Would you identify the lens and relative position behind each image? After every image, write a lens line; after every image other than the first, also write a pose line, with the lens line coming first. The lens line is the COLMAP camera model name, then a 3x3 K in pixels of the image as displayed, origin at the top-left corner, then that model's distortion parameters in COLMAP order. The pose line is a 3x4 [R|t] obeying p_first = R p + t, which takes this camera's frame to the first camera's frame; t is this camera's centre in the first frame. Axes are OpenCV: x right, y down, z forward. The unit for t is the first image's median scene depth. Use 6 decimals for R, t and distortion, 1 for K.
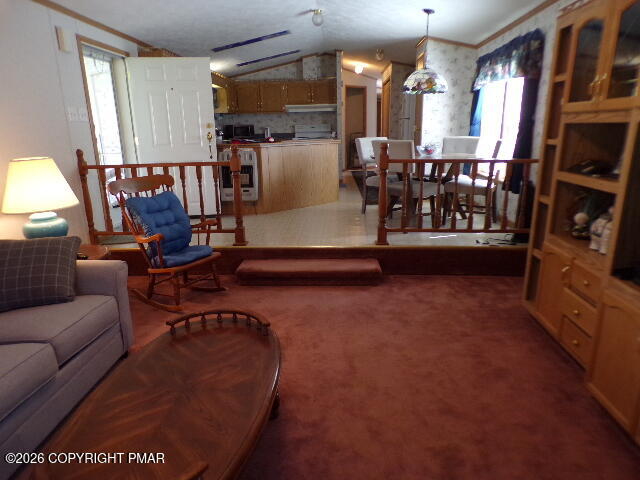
lens RADIAL K [[439.3, 0, 320.0], [0, 439.3, 240.0], [0, 0, 1]] dist [-0.023197, 0.048419]
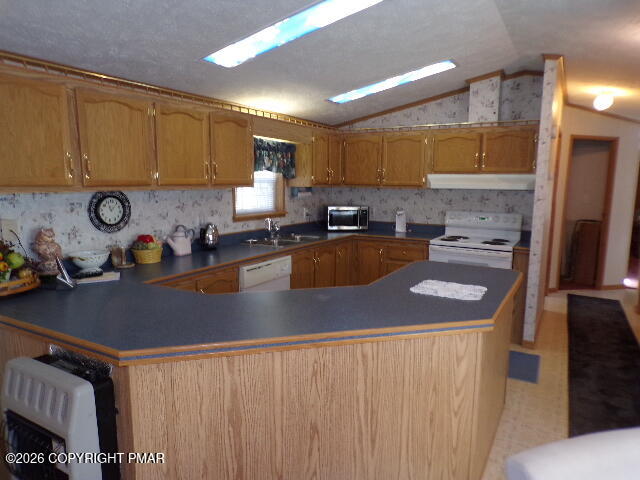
lens RADIAL K [[439.3, 0, 320.0], [0, 439.3, 240.0], [0, 0, 1]] dist [-0.023197, 0.048419]
pose [[0.885624, 0.090564, -0.455486, 0.050983], [-0.141486, 0.986791, -0.078895, -0.171630], [0.442325, 0.134317, 0.886740, 0.493734]]
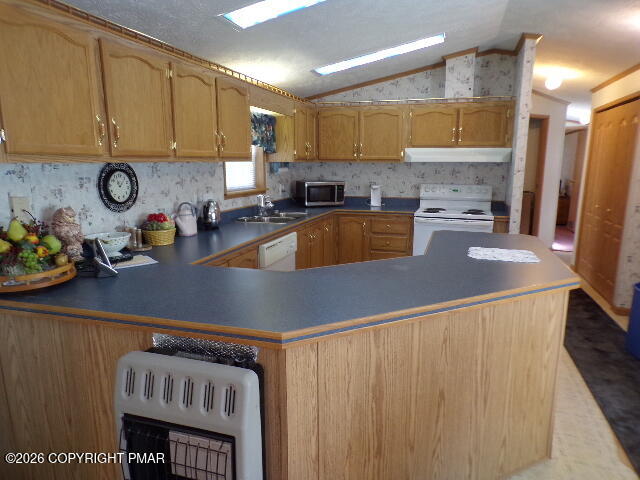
lens RADIAL K [[439.3, 0, 320.0], [0, 439.3, 240.0], [0, 0, 1]] dist [-0.023197, 0.048419]
pose [[0.964600, 0.068542, -0.254653, -0.036084], [-0.086564, 0.994423, -0.060239, -0.156562], [0.249104, 0.080150, 0.965154, 0.471677]]
